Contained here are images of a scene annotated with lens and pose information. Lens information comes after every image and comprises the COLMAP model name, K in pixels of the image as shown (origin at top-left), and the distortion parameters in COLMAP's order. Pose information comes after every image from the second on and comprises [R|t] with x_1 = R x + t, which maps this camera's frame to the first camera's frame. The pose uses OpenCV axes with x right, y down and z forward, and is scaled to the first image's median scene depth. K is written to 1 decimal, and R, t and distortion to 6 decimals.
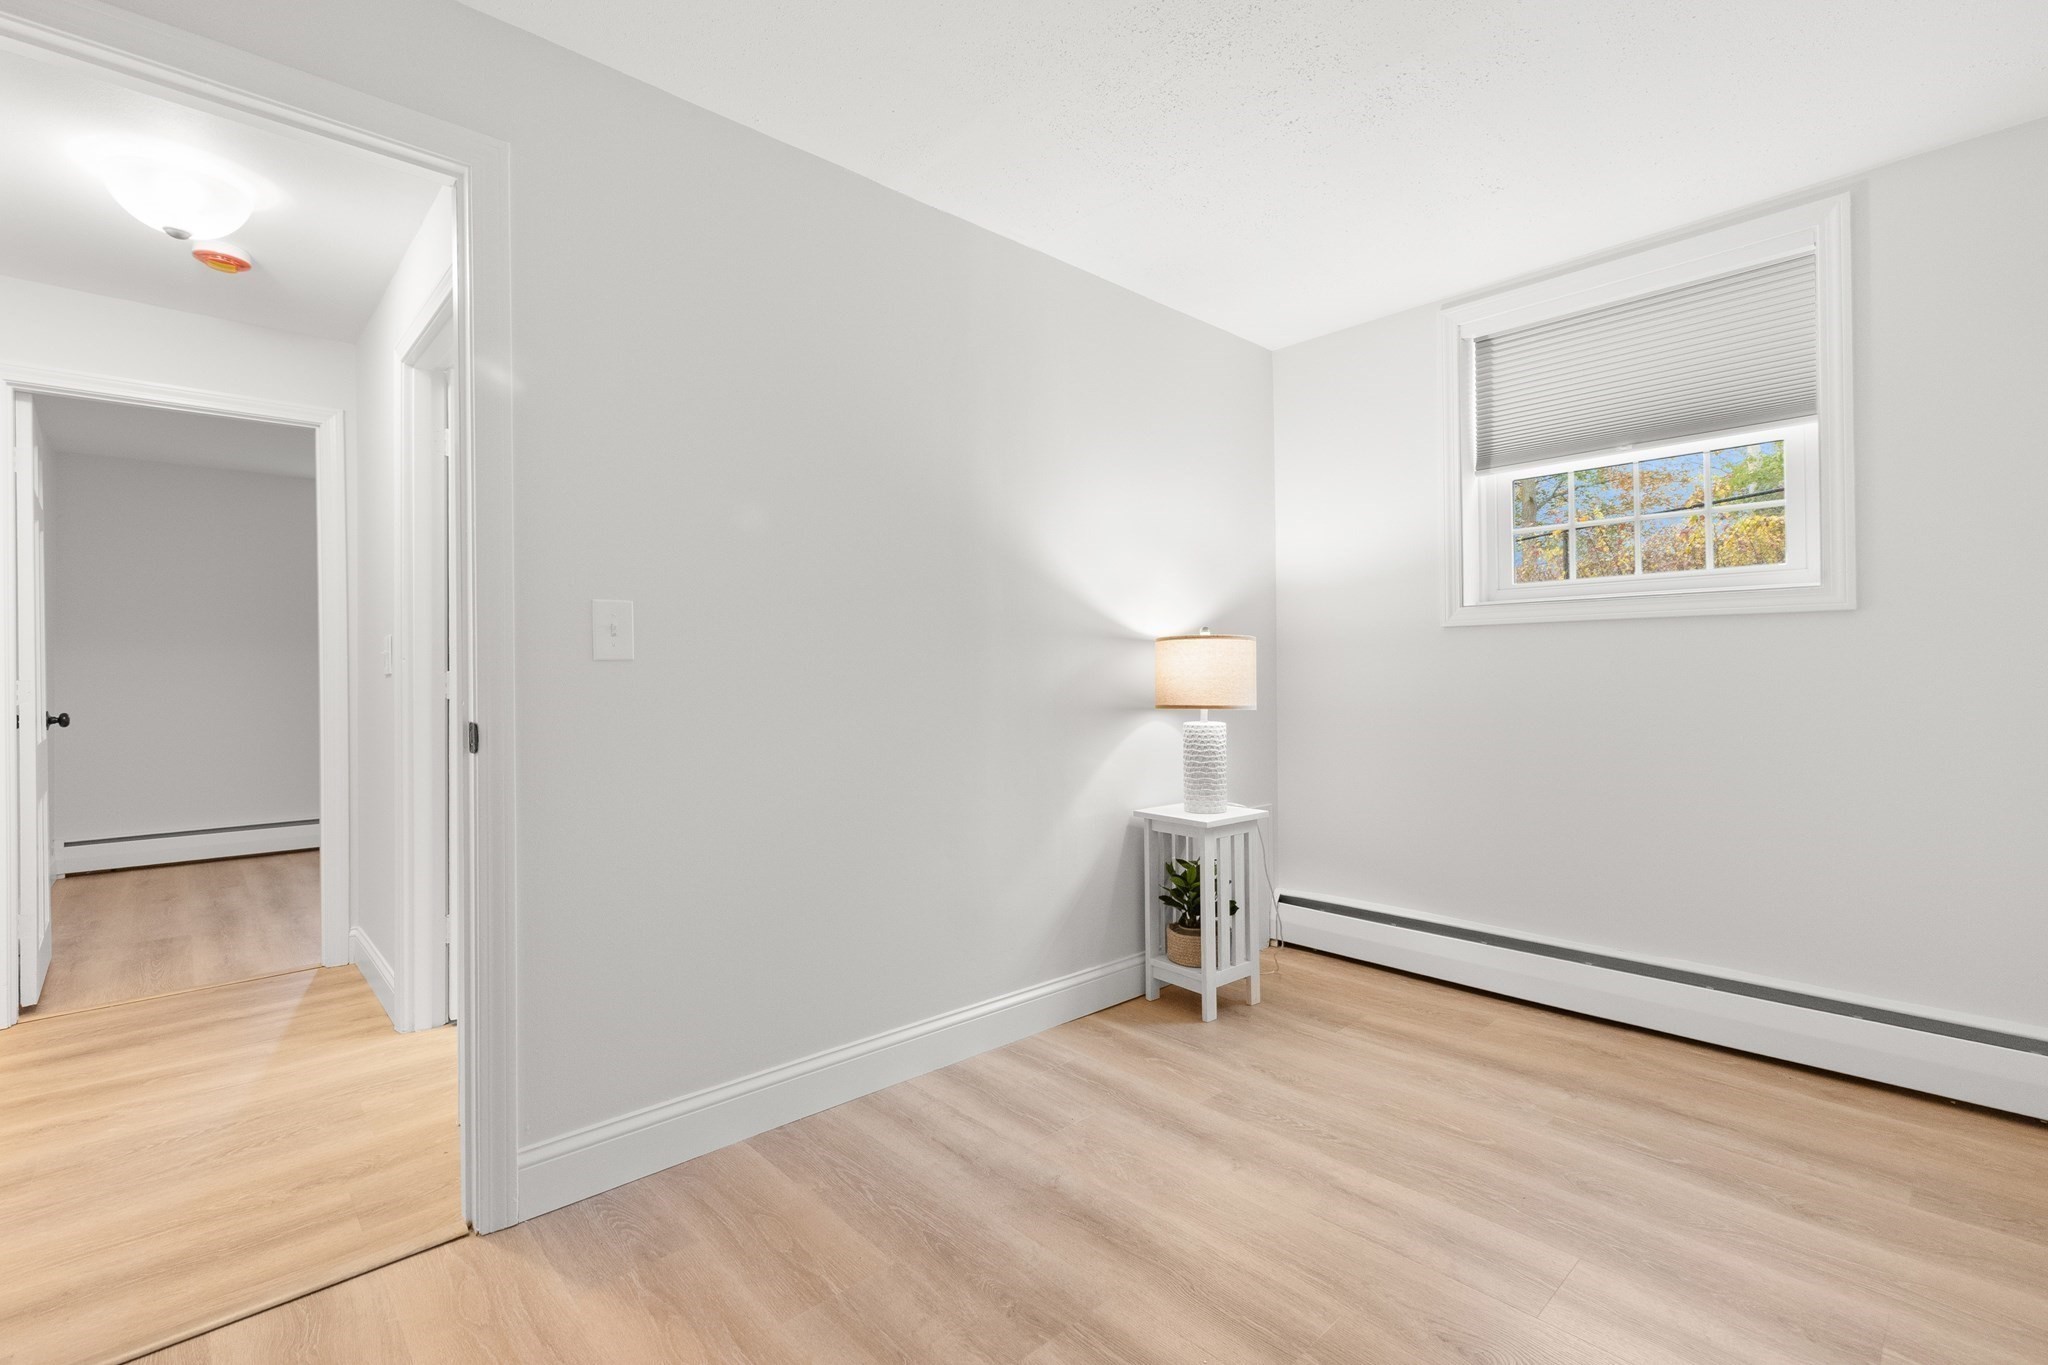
lens RADIAL K [[917.8, 0, 1035.1], [0, 917.8, 665.6], [0, 0, 1]] dist [0.002422, 0.000155]
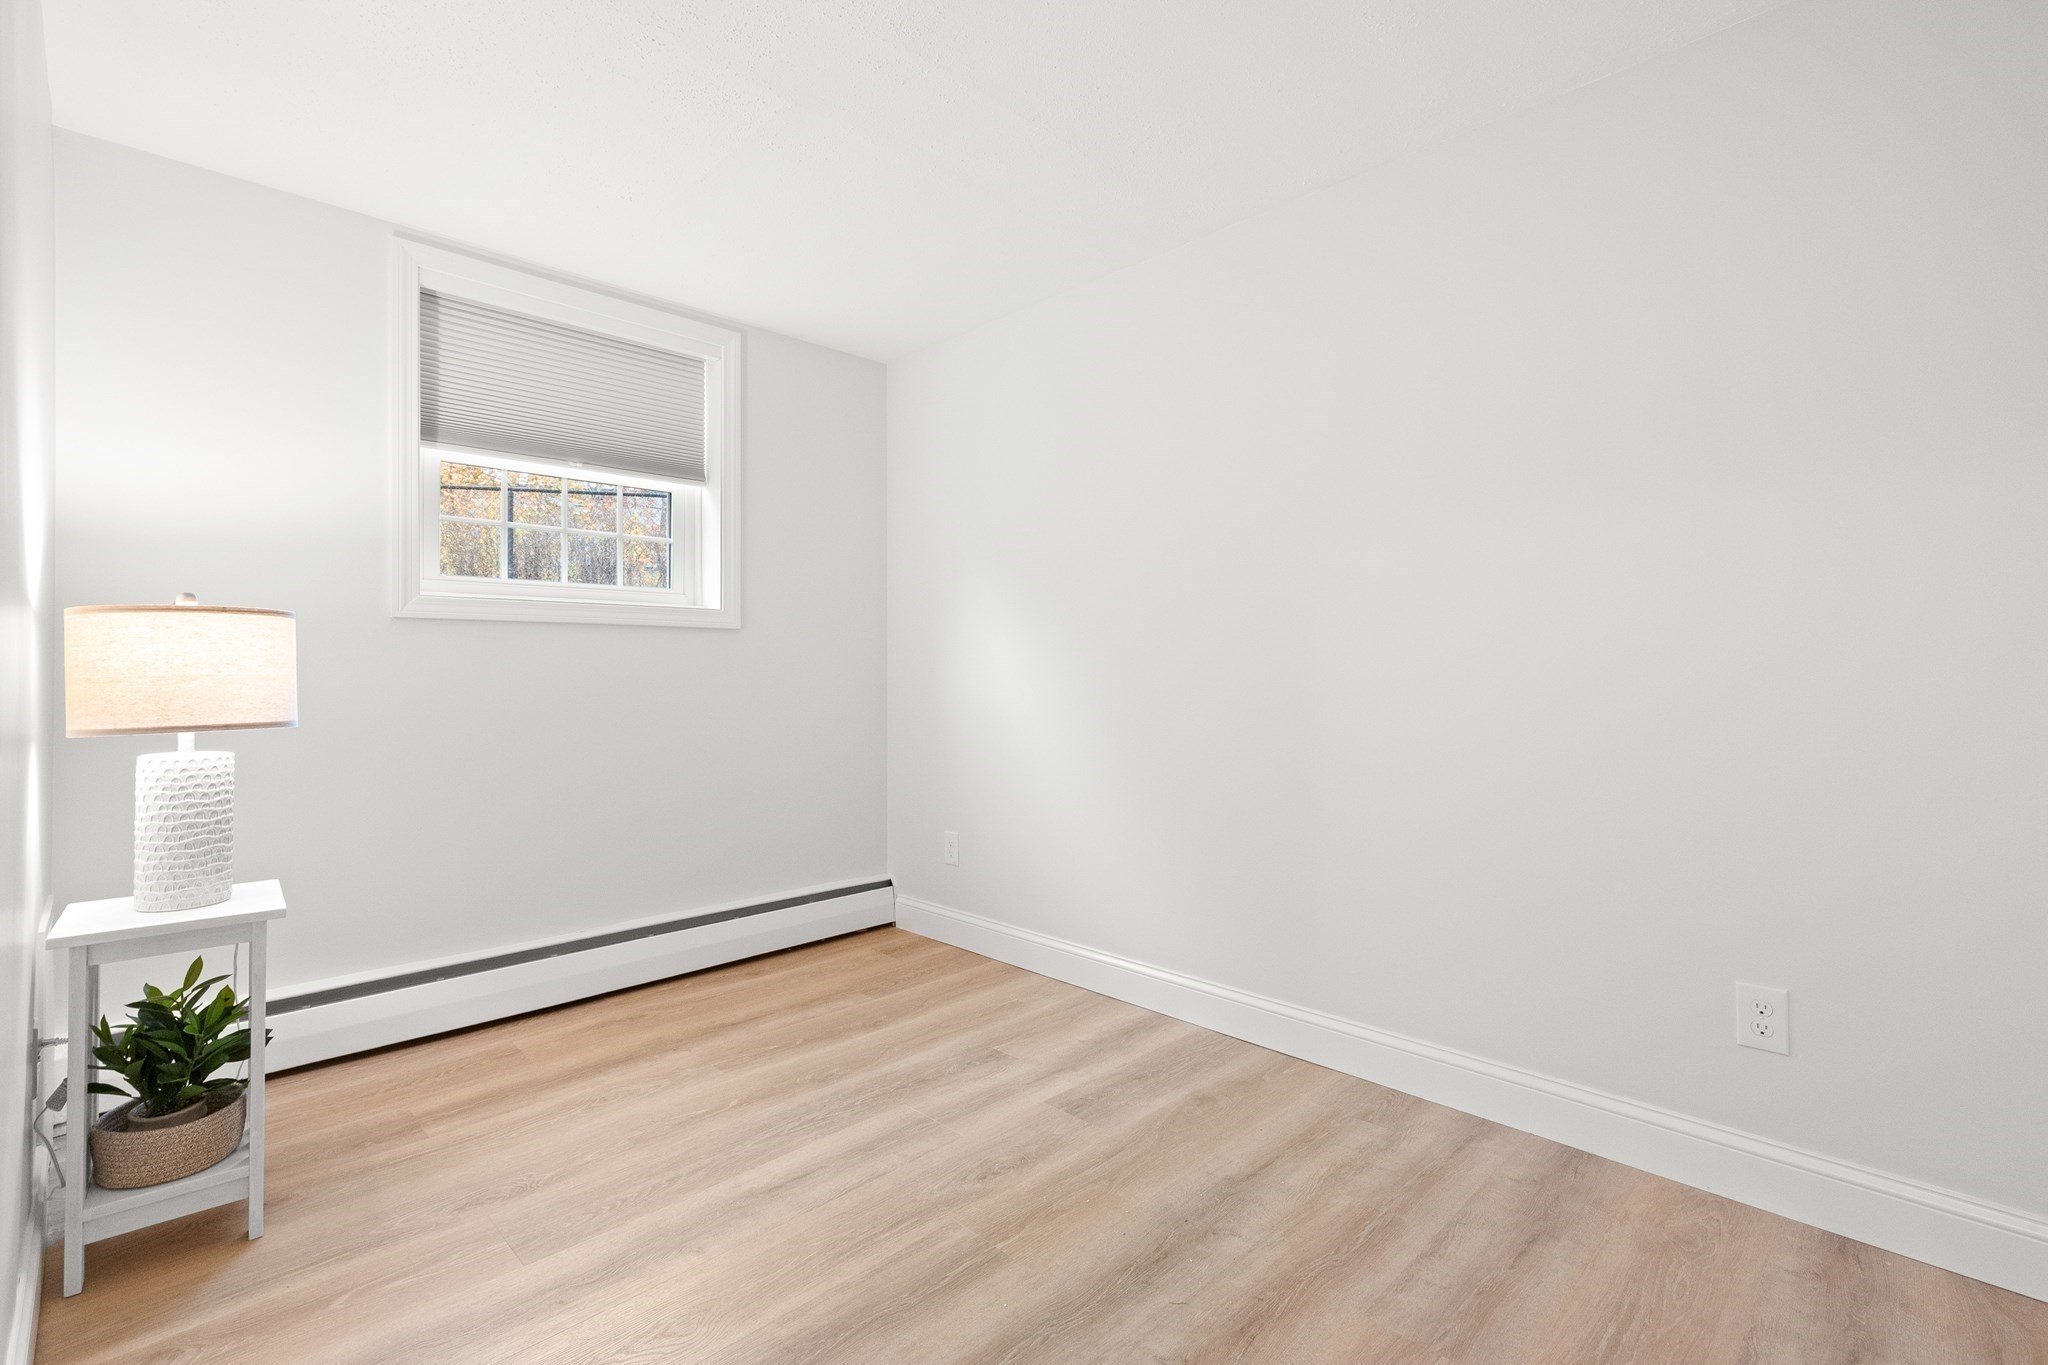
lens RADIAL K [[917.8, 0, 1035.1], [0, 917.8, 665.6], [0, 0, 1]] dist [0.002422, 0.000155]
pose [[-0.031538, 0.012502, 0.999424, -0.528693], [-0.006225, 0.999900, -0.012704, 0.010700], [-0.999483, -0.006622, -0.031457, 0.586021]]
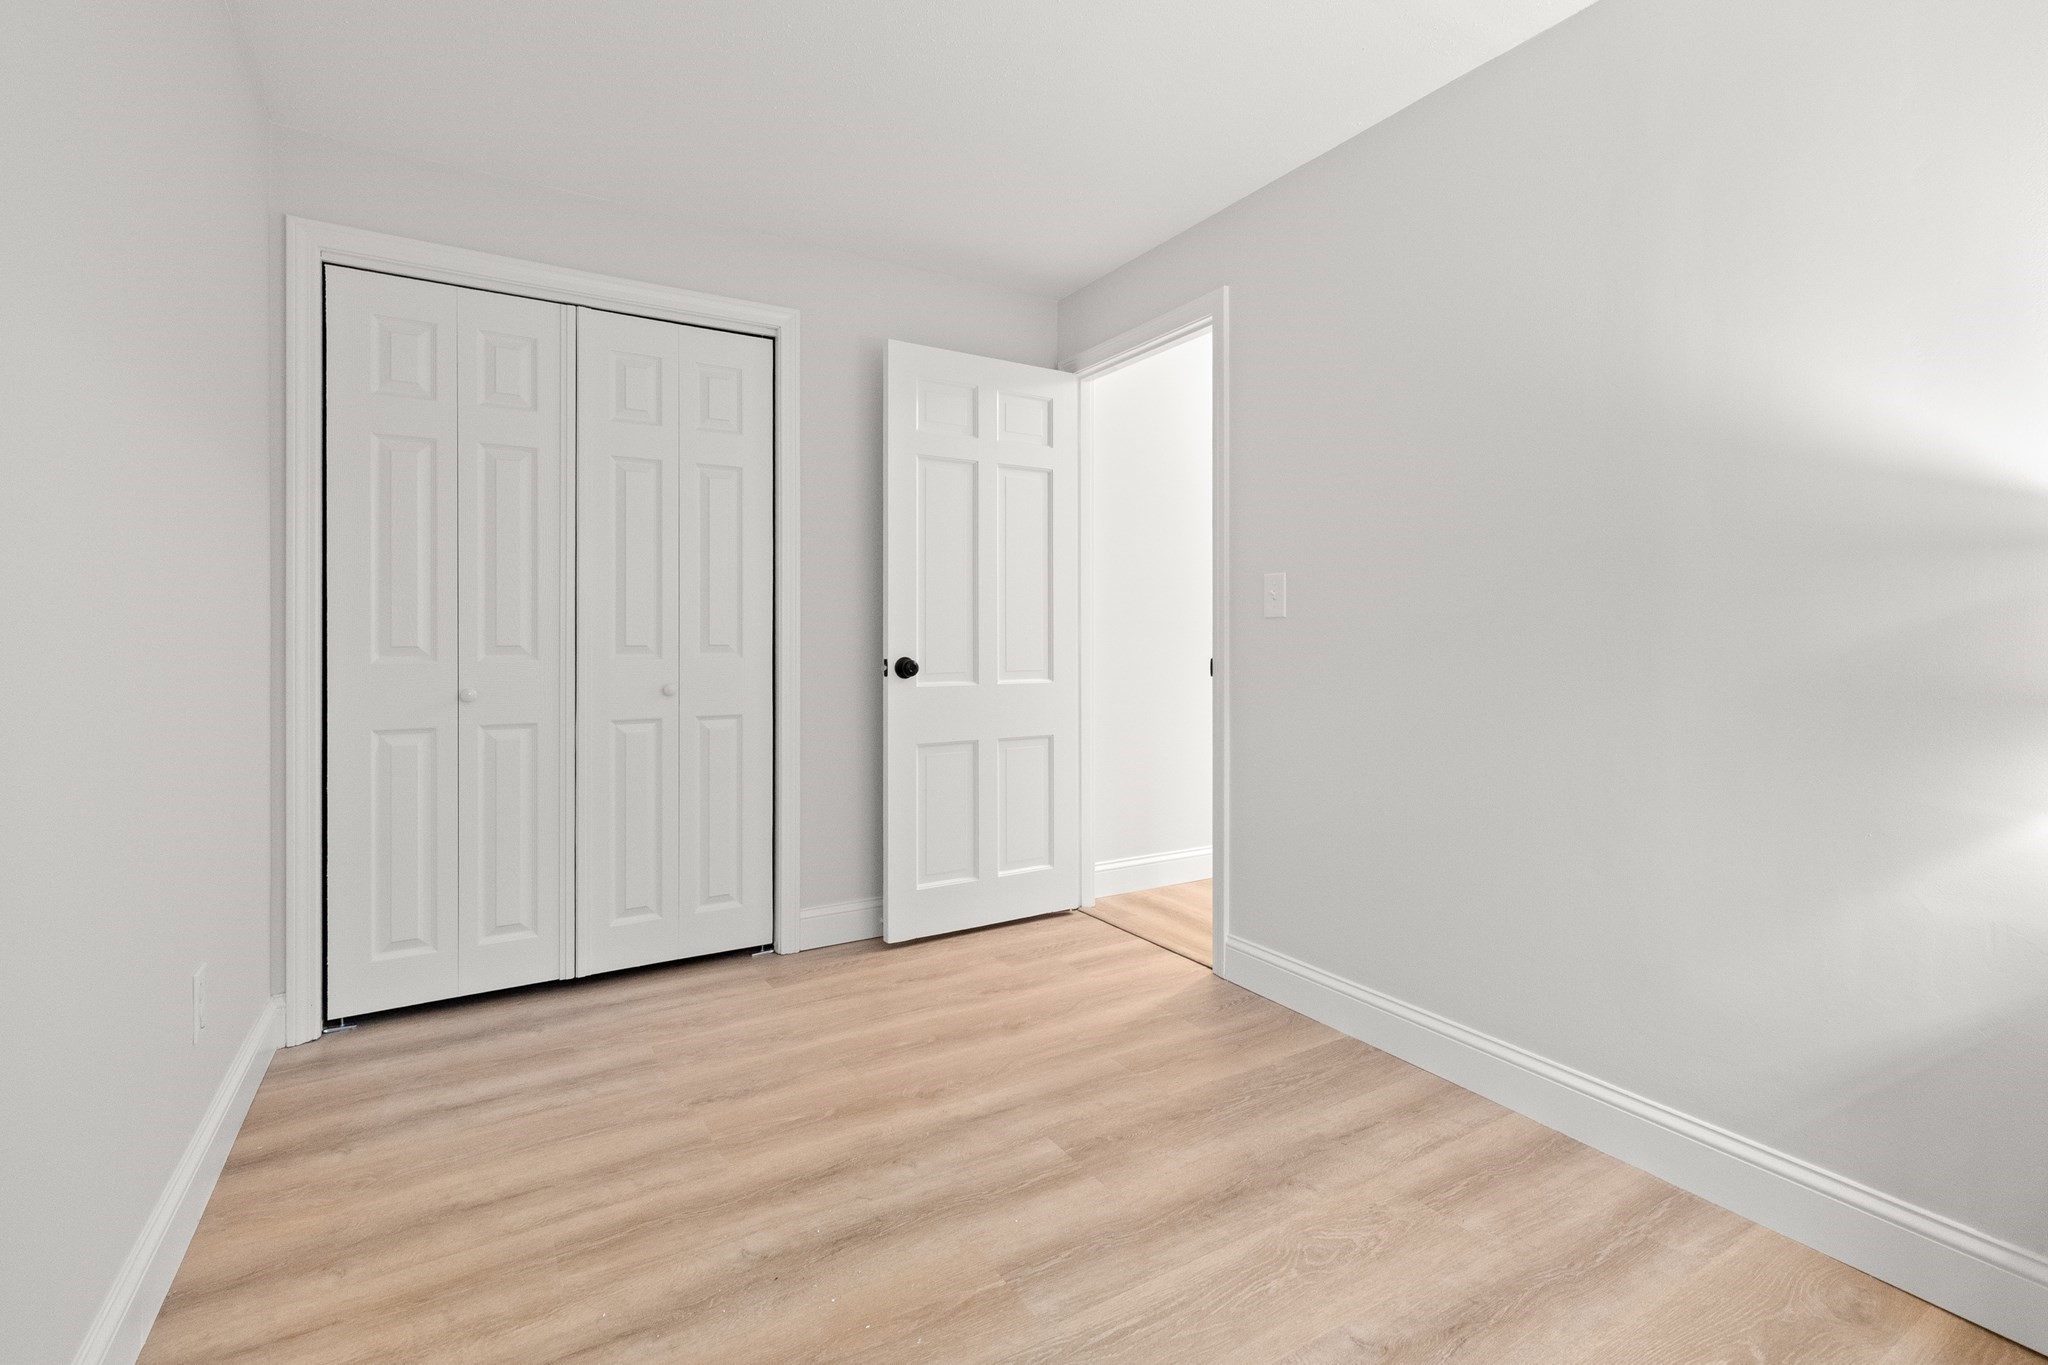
lens RADIAL K [[917.8, 0, 1035.1], [0, 917.8, 665.6], [0, 0, 1]] dist [0.002422, 0.000155]
pose [[-0.194656, 0.037895, -0.980139, 0.754910], [0.008876, 0.999281, 0.036872, 0.007519], [0.980831, -0.001523, -0.194853, 0.730658]]
